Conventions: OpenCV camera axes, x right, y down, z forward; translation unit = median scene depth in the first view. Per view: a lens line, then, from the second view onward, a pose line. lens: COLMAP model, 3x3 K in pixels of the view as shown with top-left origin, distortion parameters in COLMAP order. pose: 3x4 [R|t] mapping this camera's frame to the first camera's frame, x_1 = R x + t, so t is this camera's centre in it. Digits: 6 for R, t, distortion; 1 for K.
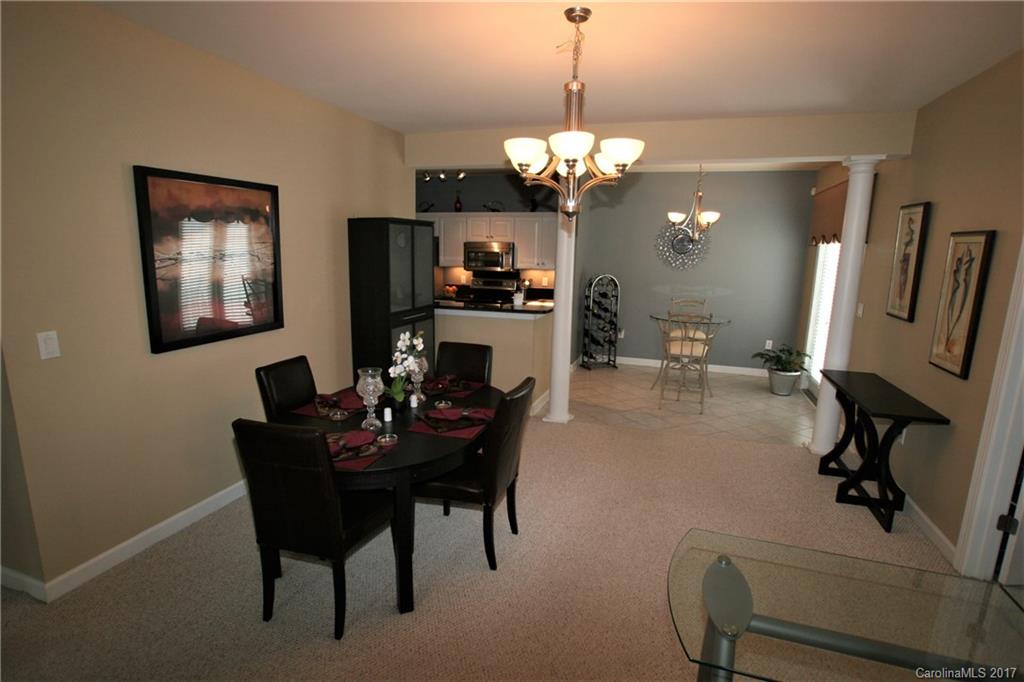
lens RADIAL K [[517.8, 0, 507.7], [0, 517.8, 347.7], [0, 0, 1]] dist [-0.070350, 0.034514]
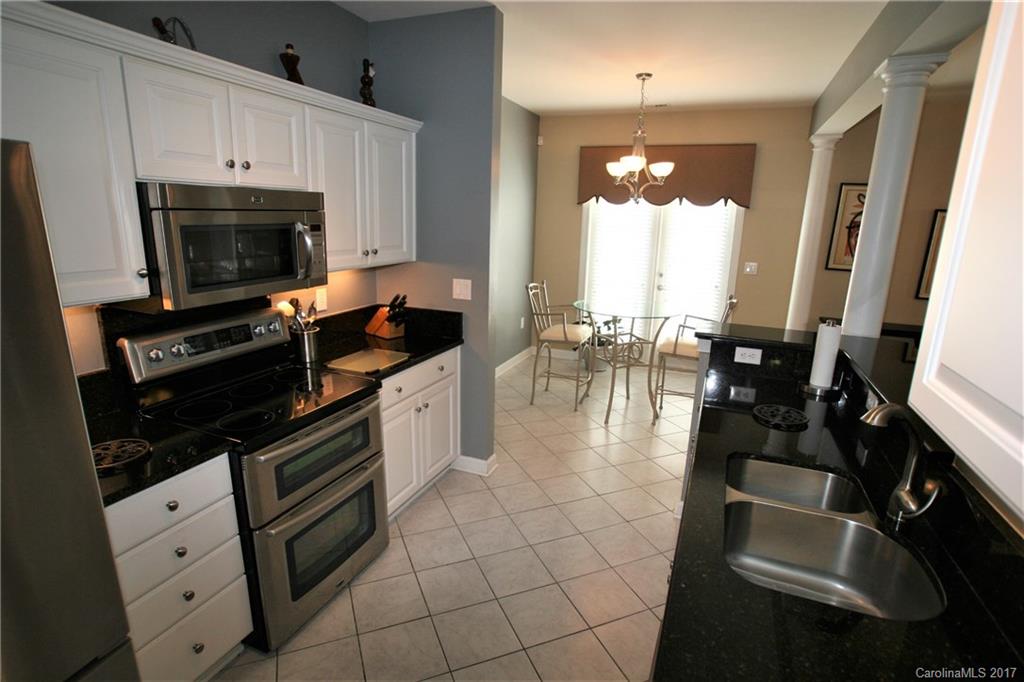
lens RADIAL K [[517.8, 0, 507.7], [0, 517.8, 347.7], [0, 0, 1]] dist [-0.070350, 0.034514]
pose [[0.084718, -0.263421, 0.960954, -0.373578], [0.170374, 0.954047, 0.246508, -0.211045], [-0.981731, 0.142837, 0.125705, 1.069815]]
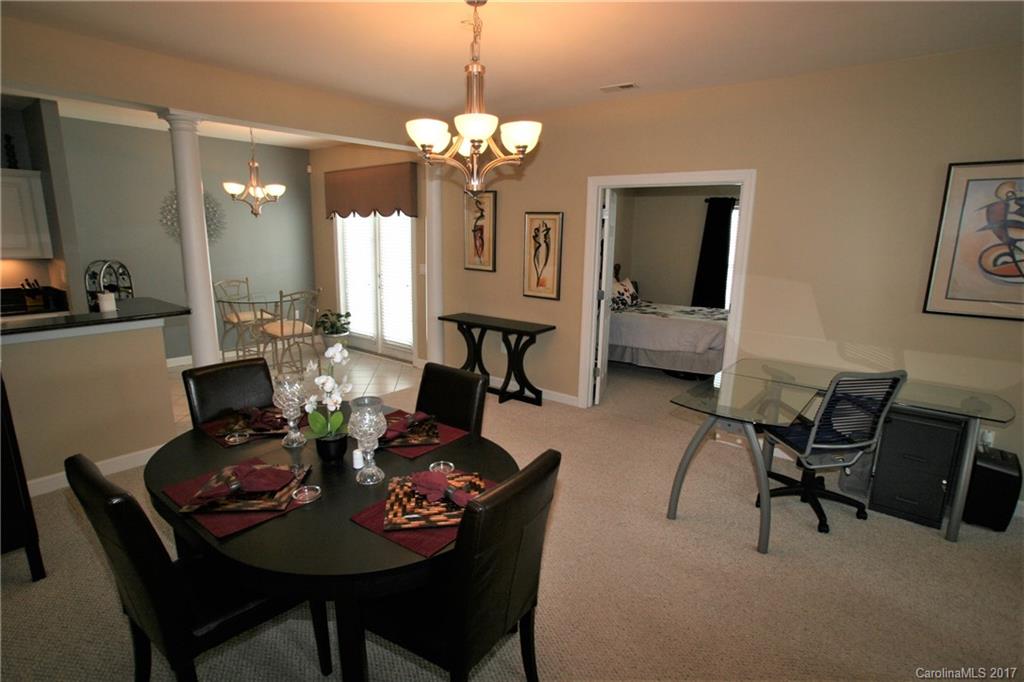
lens RADIAL K [[517.8, 0, 507.7], [0, 517.8, 347.7], [0, 0, 1]] dist [-0.070350, 0.034514]
pose [[0.357131, -0.217069, 0.908482, -0.343115], [0.174235, 0.971032, 0.163521, -0.045454], [-0.917660, 0.099891, 0.384606, 0.243889]]
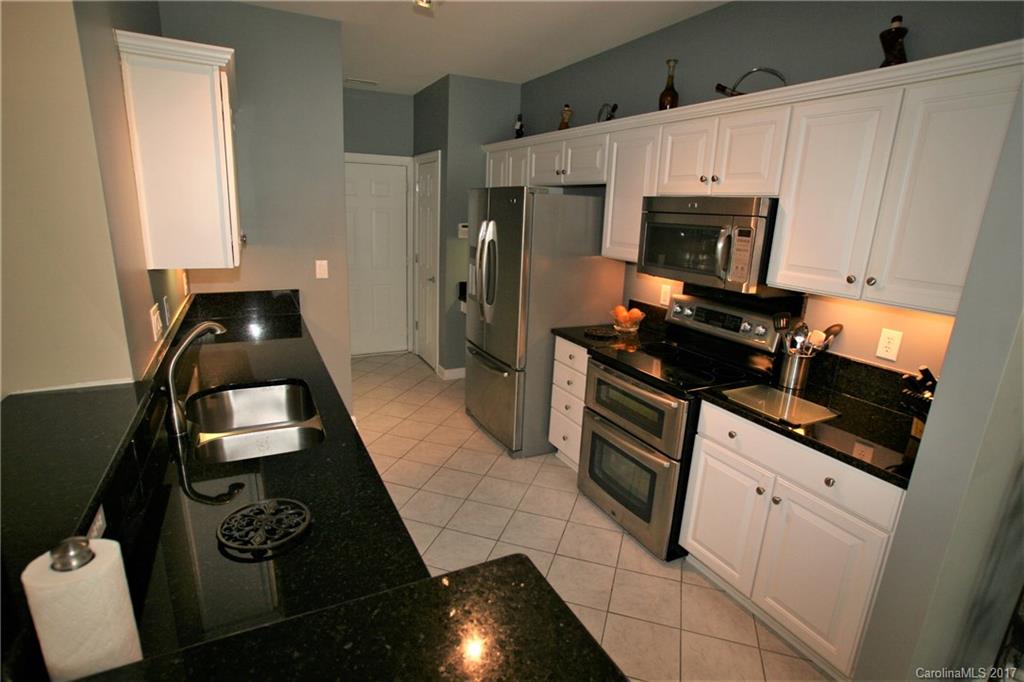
lens RADIAL K [[517.8, 0, 507.7], [0, 517.8, 347.7], [0, 0, 1]] dist [-0.070350, 0.034514]
pose [[0.701979, 0.195389, -0.684871, 0.145528], [-0.164117, 0.980130, 0.111407, -0.157665], [0.693030, 0.034194, 0.720097, 0.858553]]
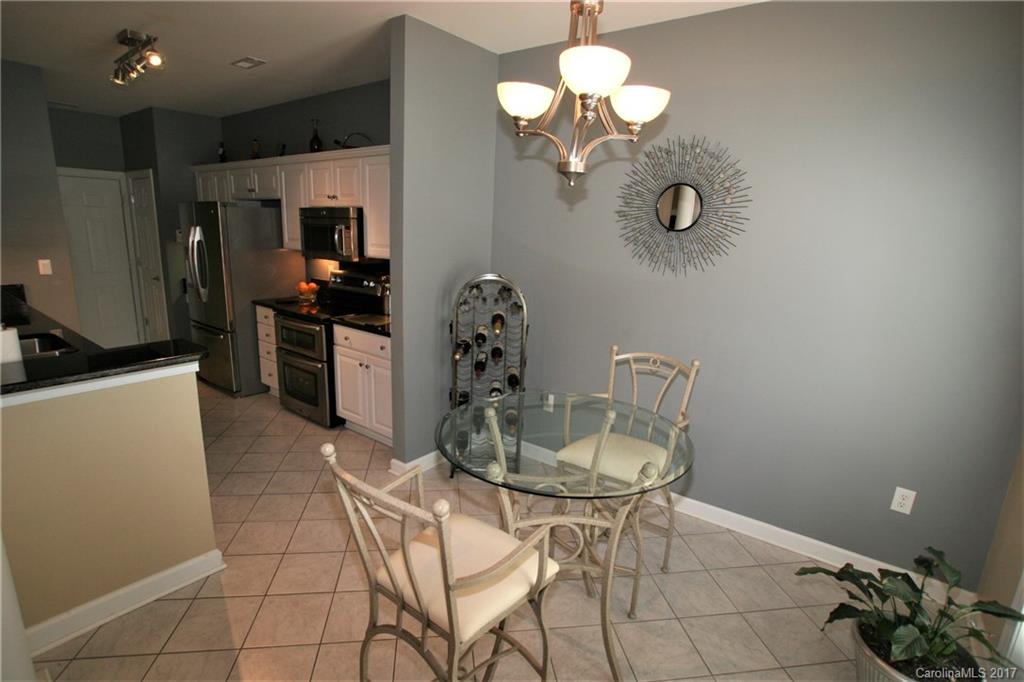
lens RADIAL K [[517.8, 0, 507.7], [0, 517.8, 347.7], [0, 0, 1]] dist [-0.070350, 0.034514]
pose [[0.940977, 0.093881, -0.325191, 0.417927], [-0.084202, 0.995488, 0.043745, -0.119383], [0.327831, -0.013782, 0.944636, 0.684297]]
